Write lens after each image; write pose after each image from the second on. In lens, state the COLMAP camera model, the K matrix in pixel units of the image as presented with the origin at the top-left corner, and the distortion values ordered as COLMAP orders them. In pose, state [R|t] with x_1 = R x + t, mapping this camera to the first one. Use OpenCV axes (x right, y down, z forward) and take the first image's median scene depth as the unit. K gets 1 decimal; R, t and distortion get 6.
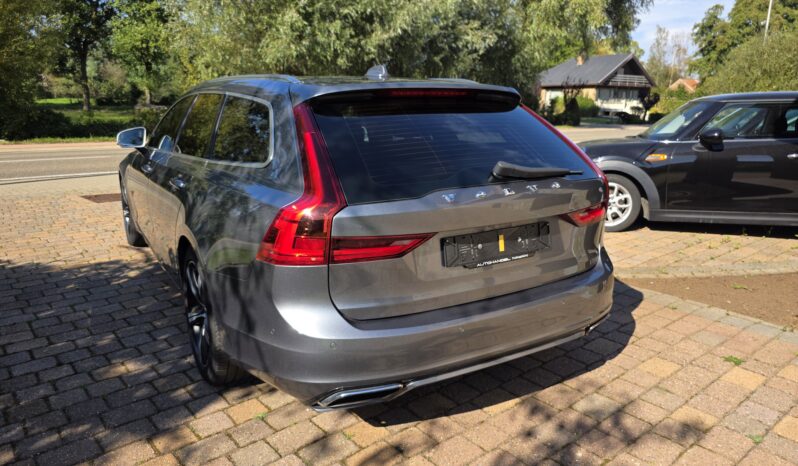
lens RADIAL K [[542.3, 0, 393.5], [0, 542.3, 228.9], [0, 0, 1]] dist [0.051495, -0.058785]
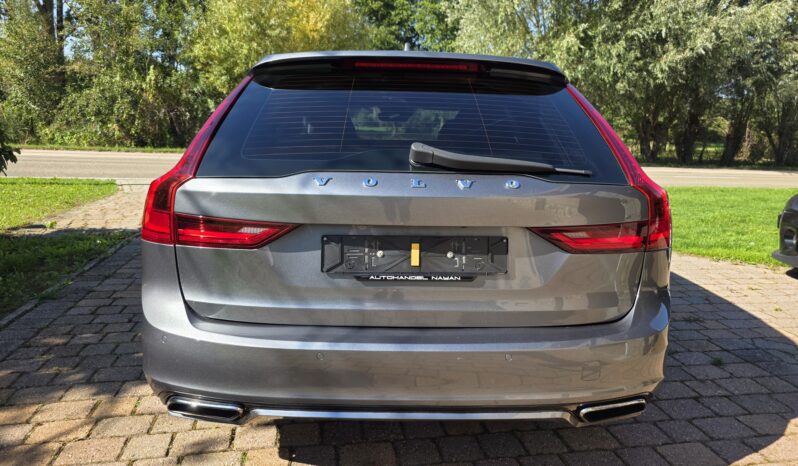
lens RADIAL K [[541.1, 0, 405.3], [0, 541.1, 223.1], [0, 0, 1]] dist [0.047770, -0.043234]
pose [[0.874799, 0.103150, -0.473377, 0.208374], [-0.132829, 0.990697, -0.029594, 0.003117], [0.465921, 0.088767, 0.880362, 0.137483]]
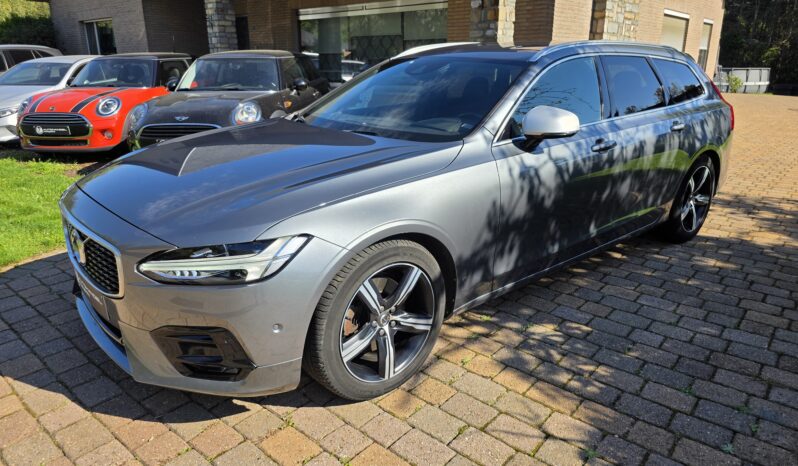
lens RADIAL K [[539.3, 0, 399.0], [0, 539.3, 233.0], [0, 0, 1]] dist [0.060157, -0.061413]
pose [[-0.179896, -0.306137, 0.934836, -0.832781], [0.215370, 0.915025, 0.341094, -0.234157], [-0.959819, 0.262698, -0.098677, 0.976598]]
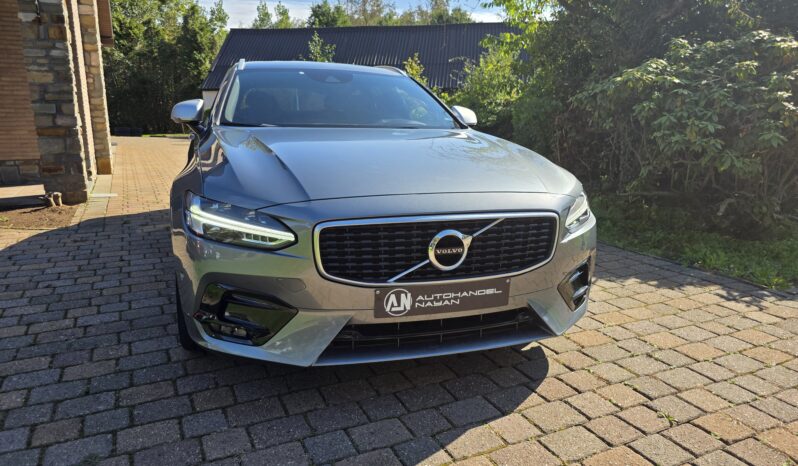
lens RADIAL K [[537.1, 0, 397.1], [0, 537.1, 233.7], [0, 0, 1]] dist [0.062686, -0.059212]
pose [[-0.975254, -0.062824, 0.211972, -0.439943], [0.033520, 0.905674, 0.422648, -0.295272], [-0.218530, 0.419294, -0.881157, 1.493263]]
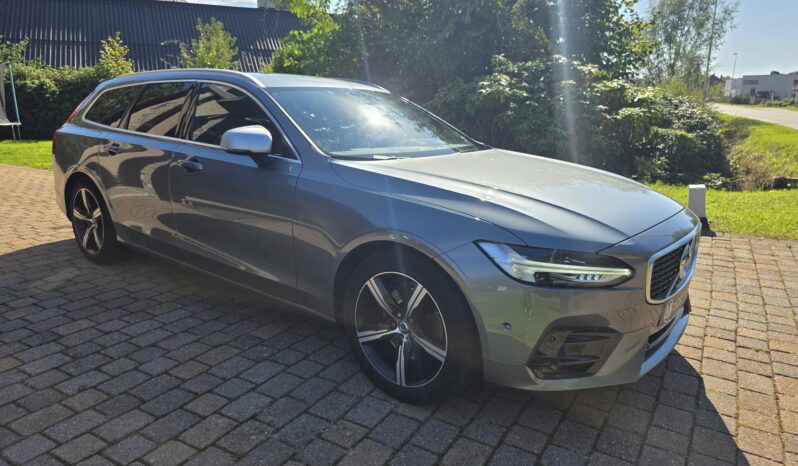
lens RADIAL K [[537.1, 0, 397.1], [0, 537.1, 233.7], [0, 0, 1]] dist [0.062686, -0.059212]
pose [[-0.939007, 0.062143, -0.338236, -0.021325], [-0.095377, 0.897896, 0.429750, -0.325968], [0.330407, 0.435798, -0.837204, 1.466052]]
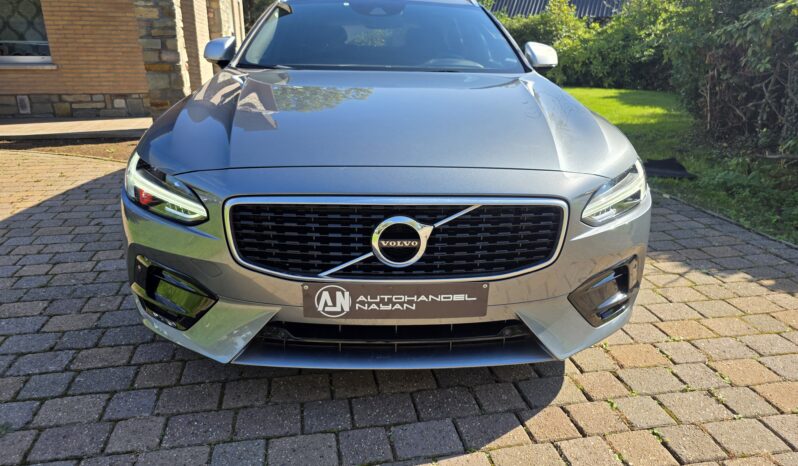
lens RADIAL K [[537.1, 0, 397.1], [0, 537.1, 233.7], [0, 0, 1]] dist [0.062686, -0.059212]
pose [[-0.885242, -0.168528, 0.433527, -0.515906], [0.085373, 0.857346, 0.507611, -0.276843], [-0.457229, 0.486370, -0.744571, 1.378901]]
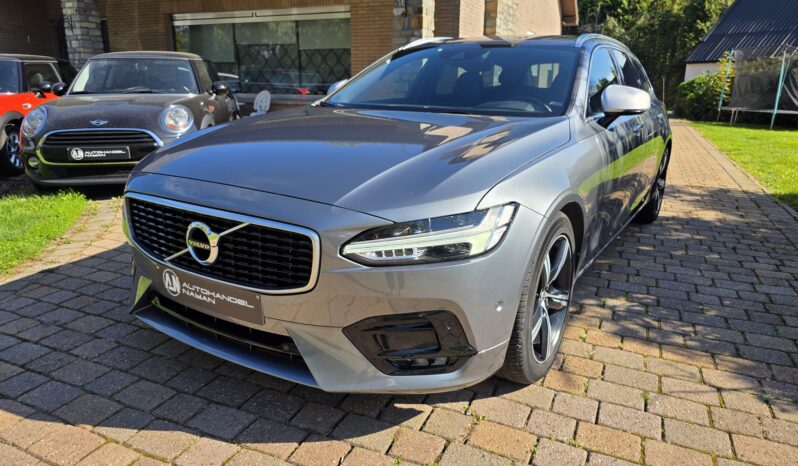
lens RADIAL K [[543.6, 0, 396.3], [0, 543.6, 232.7], [0, 0, 1]] dist [0.037391, -0.036747]
pose [[-0.453198, -0.248356, 0.856114, -0.743454], [0.180974, 0.914769, 0.361173, -0.240415], [-0.872846, 0.318617, -0.369625, 1.192776]]
